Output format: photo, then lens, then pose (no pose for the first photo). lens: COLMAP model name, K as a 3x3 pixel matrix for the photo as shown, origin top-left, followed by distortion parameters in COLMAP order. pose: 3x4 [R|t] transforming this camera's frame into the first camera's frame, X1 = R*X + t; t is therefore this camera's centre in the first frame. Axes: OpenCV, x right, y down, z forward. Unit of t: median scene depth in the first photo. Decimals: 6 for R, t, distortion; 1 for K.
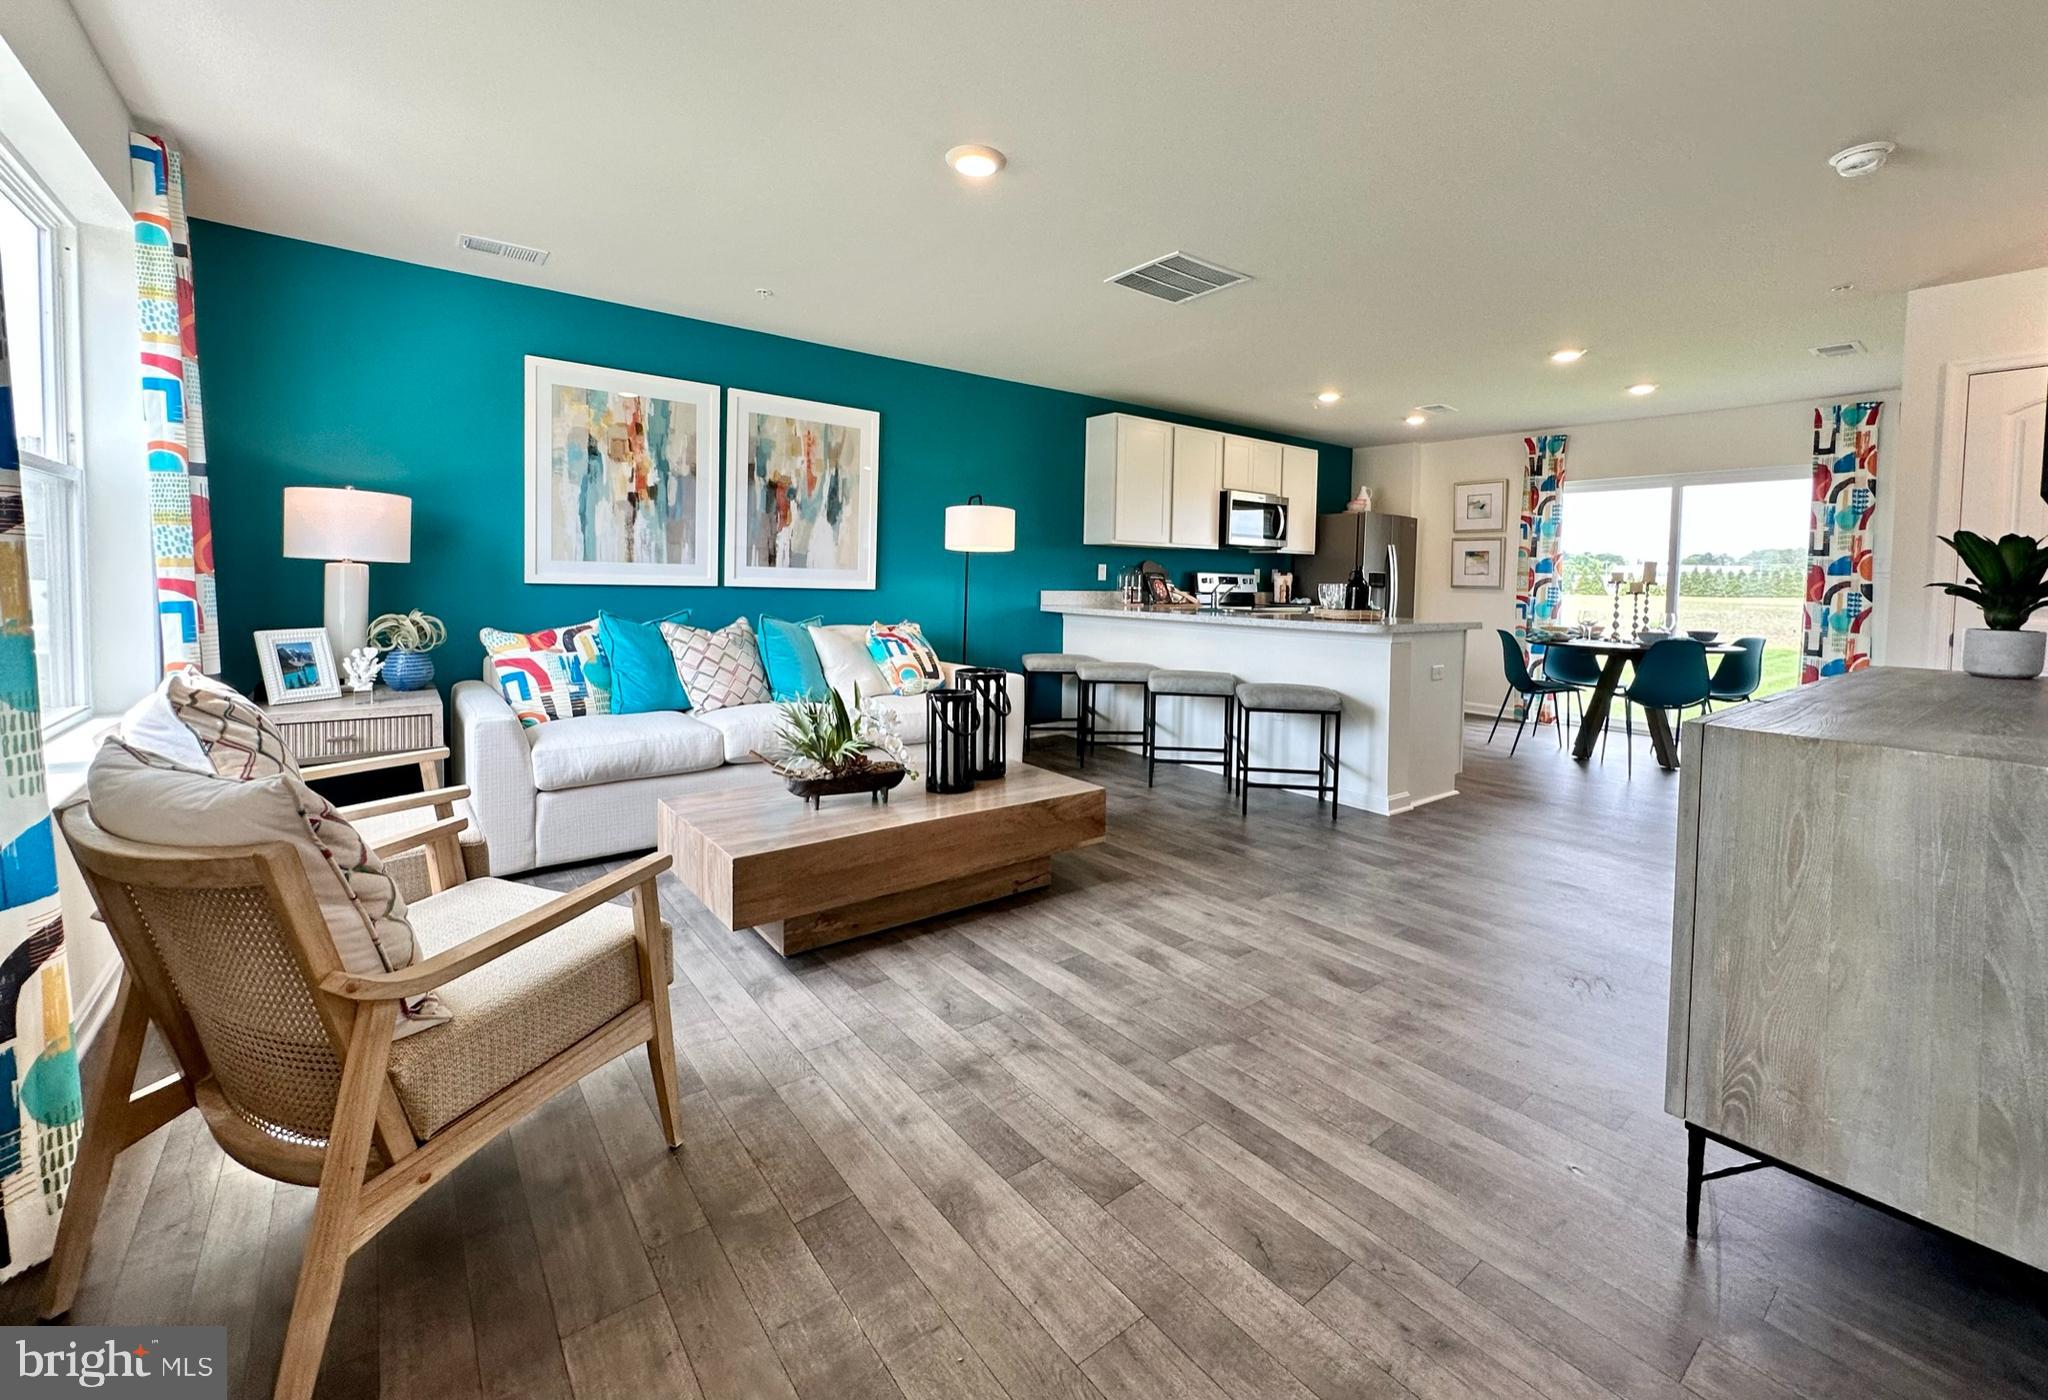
lens RADIAL K [[853.5, 0, 1040.6], [0, 853.5, 613.7], [0, 0, 1]] dist [-0.002481, 0.001080]
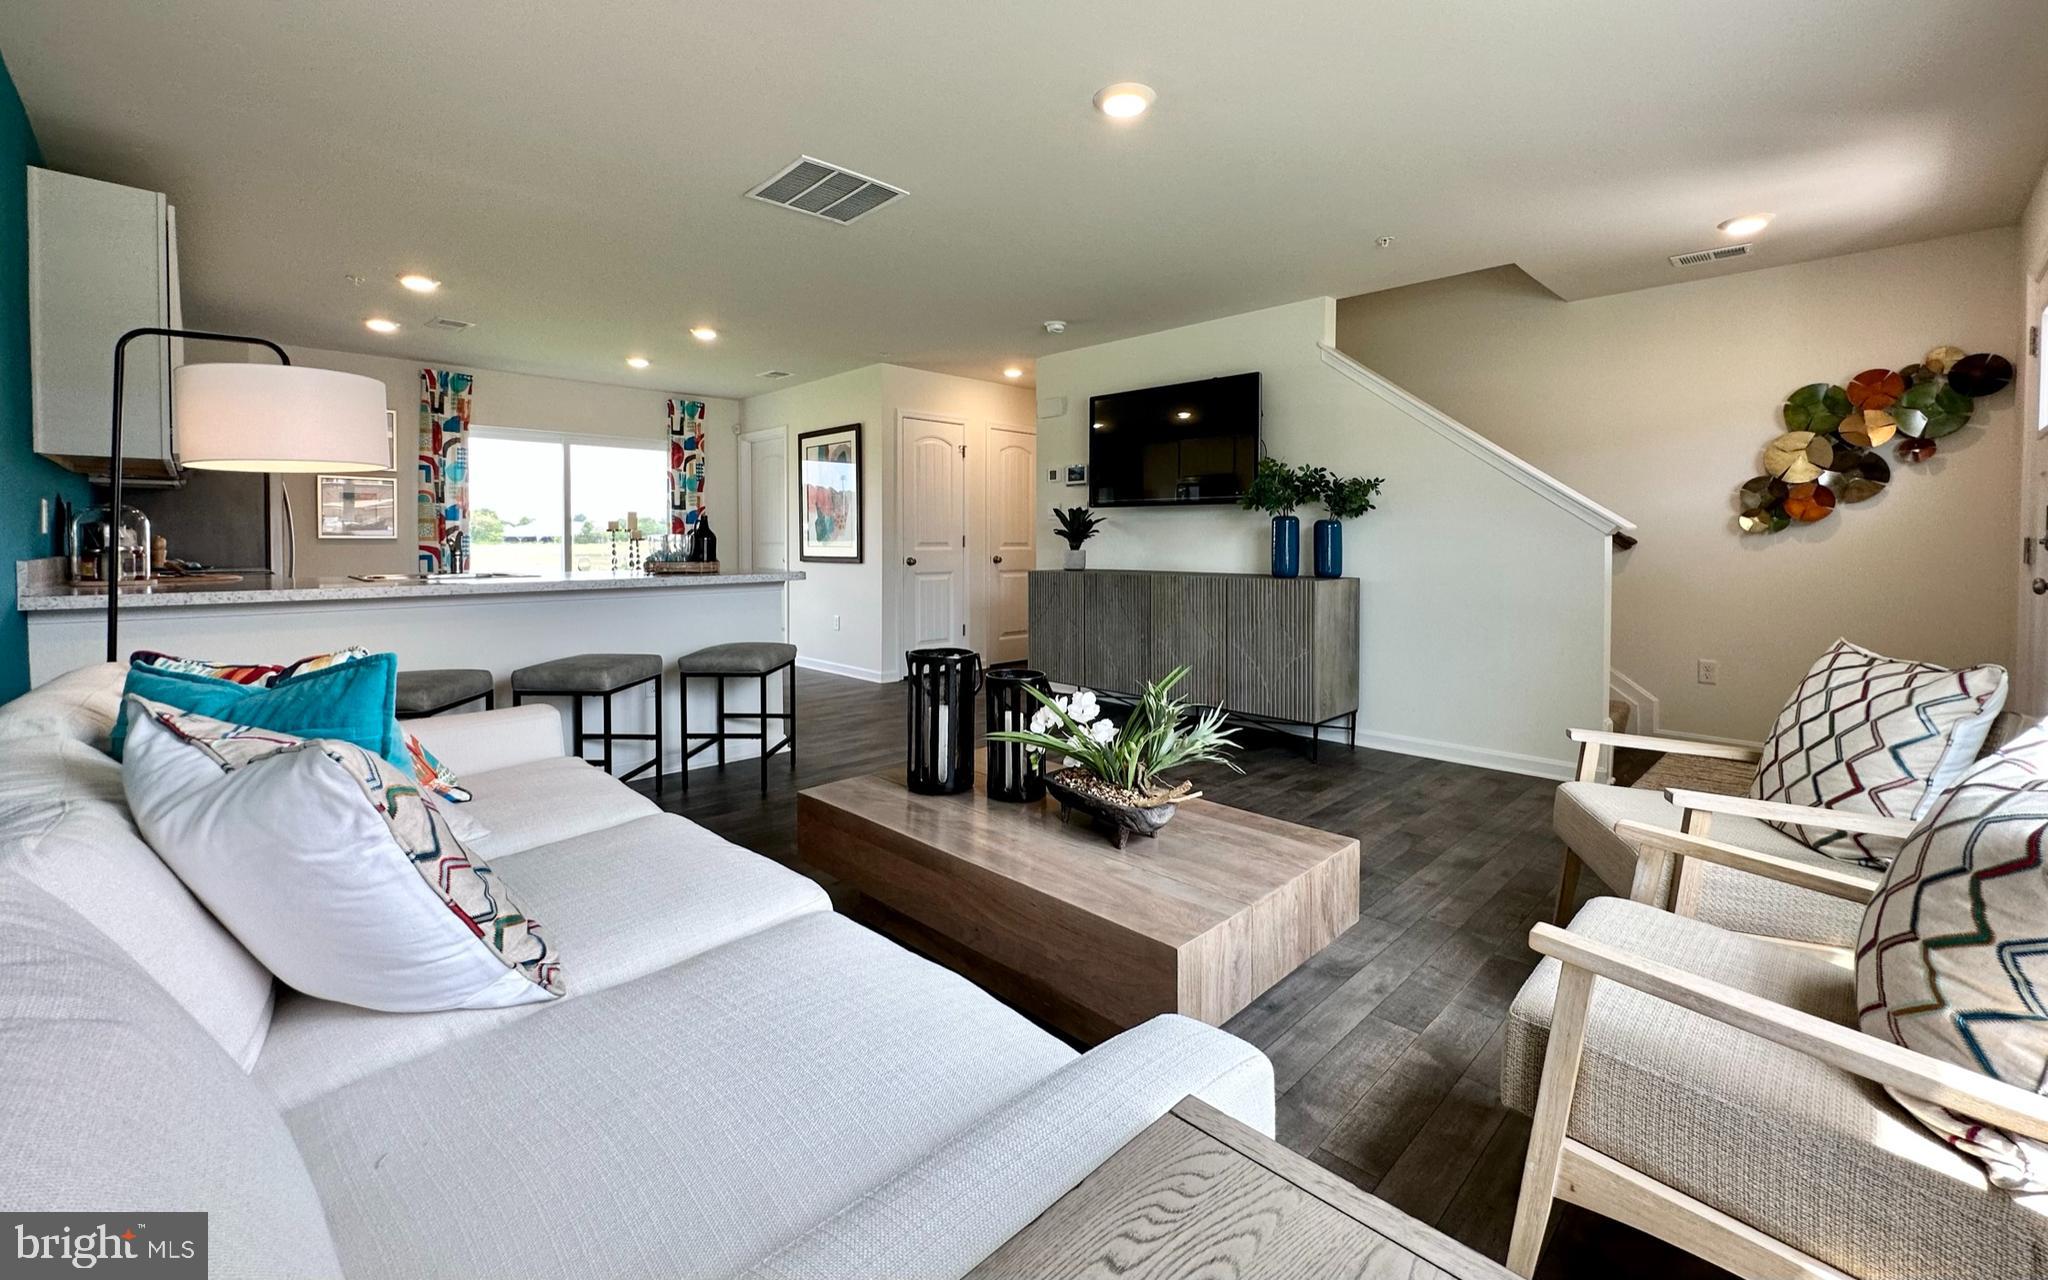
lens RADIAL K [[842.7, 0, 1054.4], [0, 842.7, 560.6], [0, 0, 1]] dist [-0.011193, 0.000034]
pose [[-0.135118, -0.042287, 0.989927, -0.443932], [0.039358, 0.998071, 0.048007, -0.024930], [-0.990048, 0.045448, -0.133193, 0.531868]]
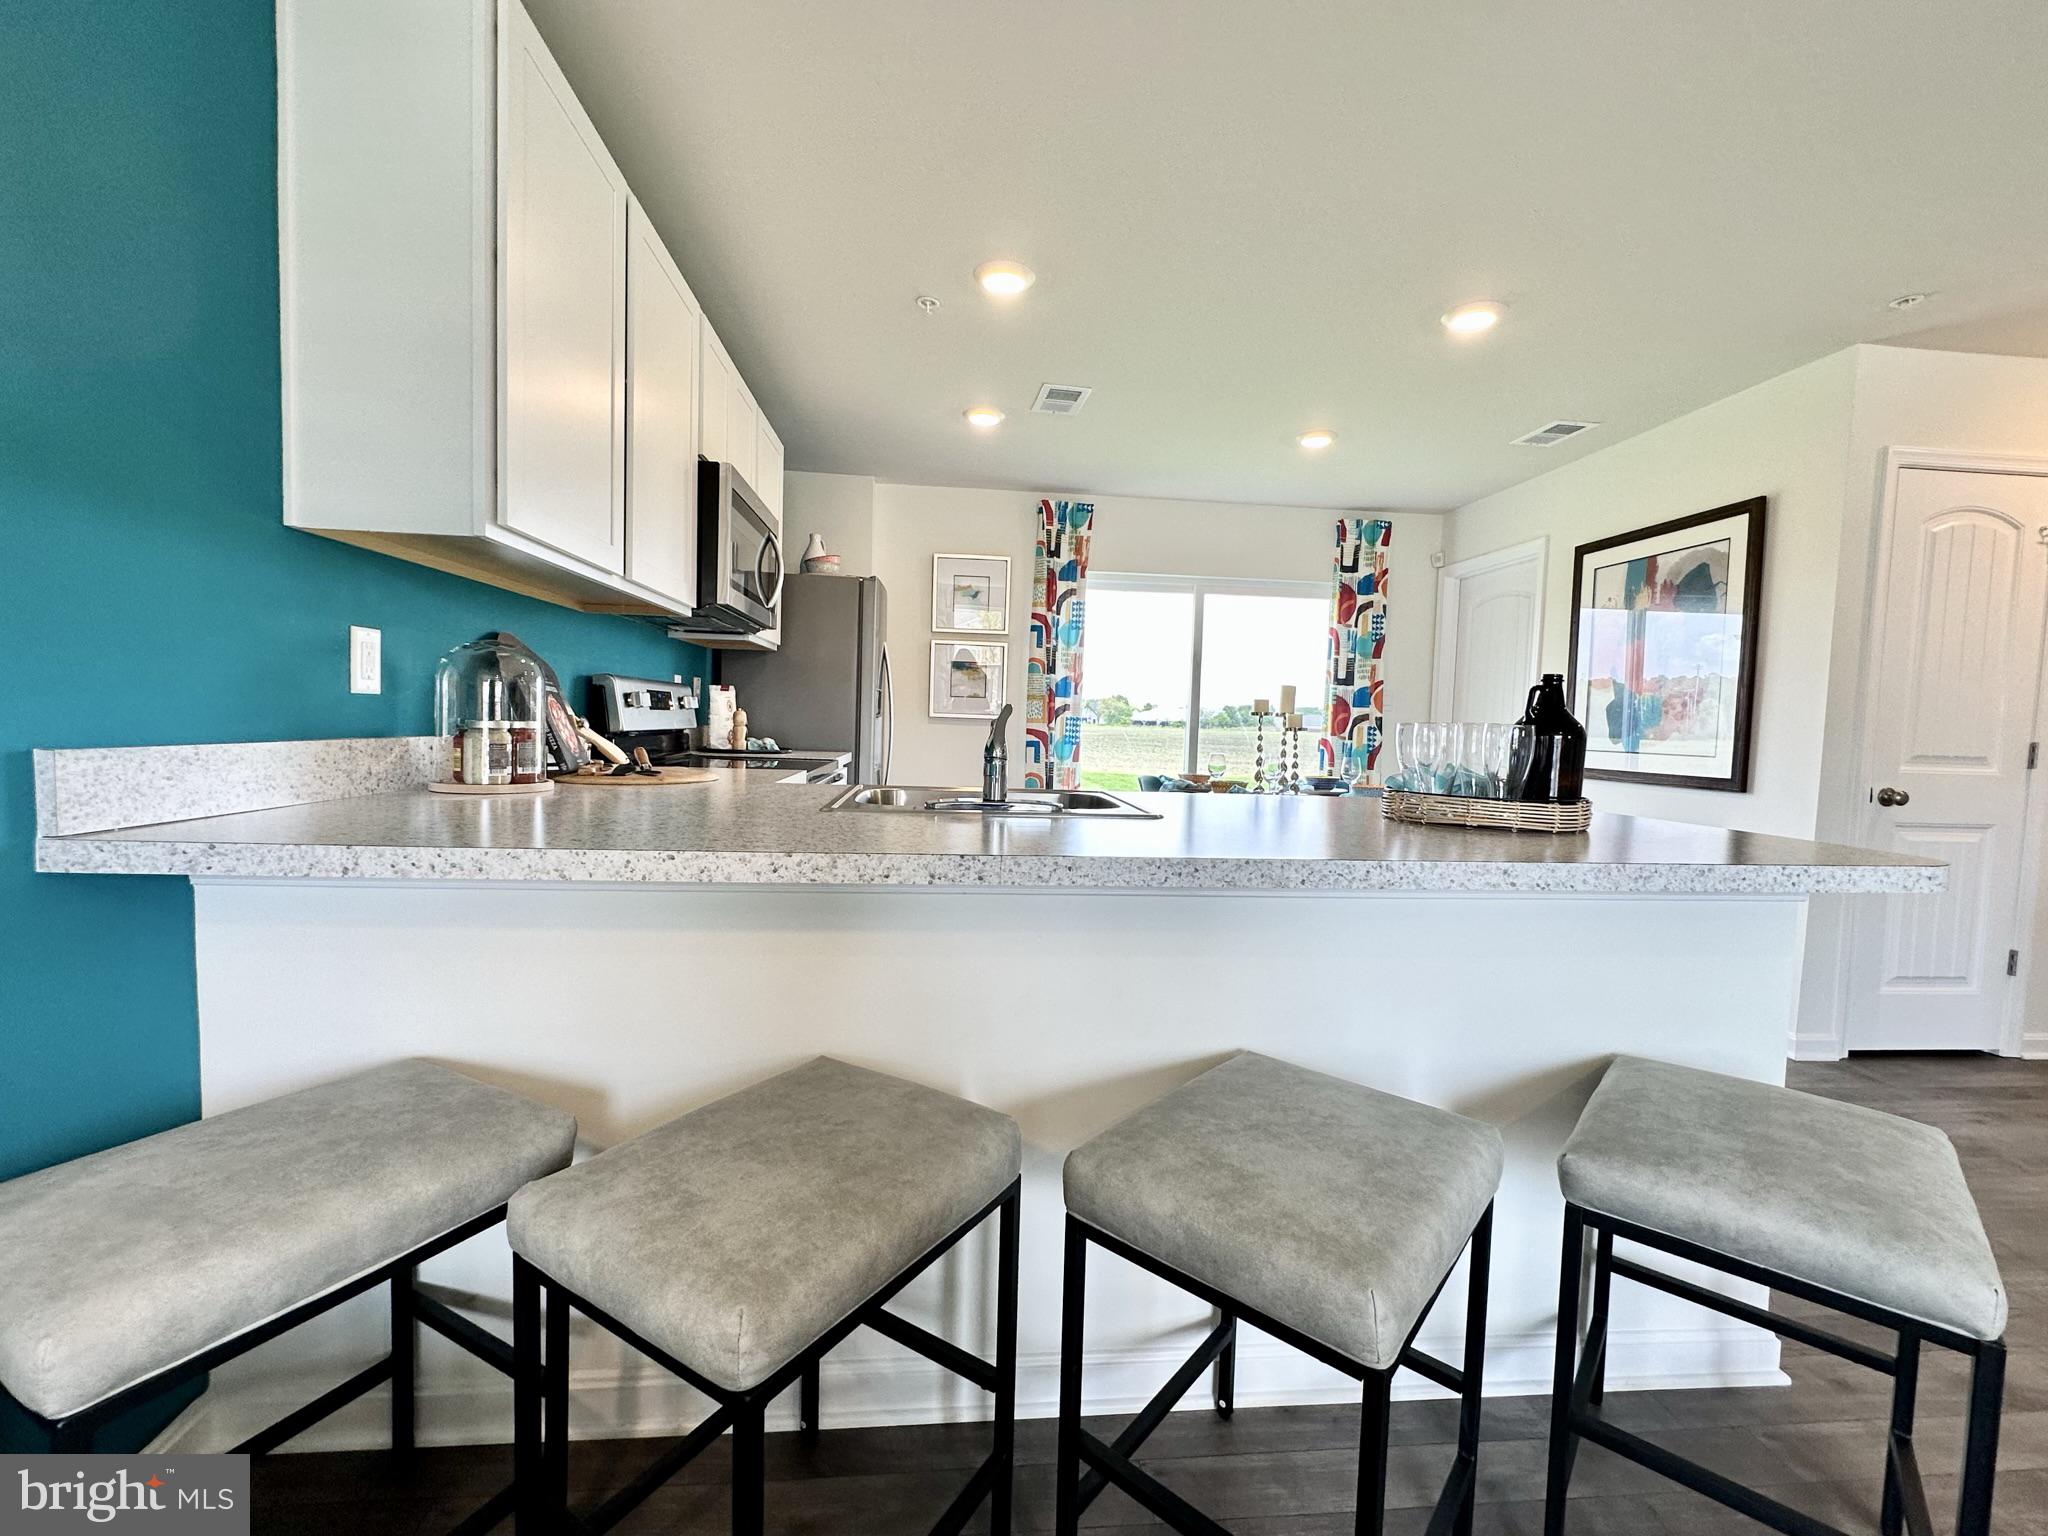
lens RADIAL K [[843.0, 0, 1017.4], [0, 843.0, 779.0], [0, 0, 1]] dist [-0.003684, 0.001394]
pose [[0.548602, -0.060589, 0.833885, -0.026251], [0.015150, 0.997927, 0.062542, -0.026810], [-0.835946, -0.021677, 0.548383, 0.717138]]
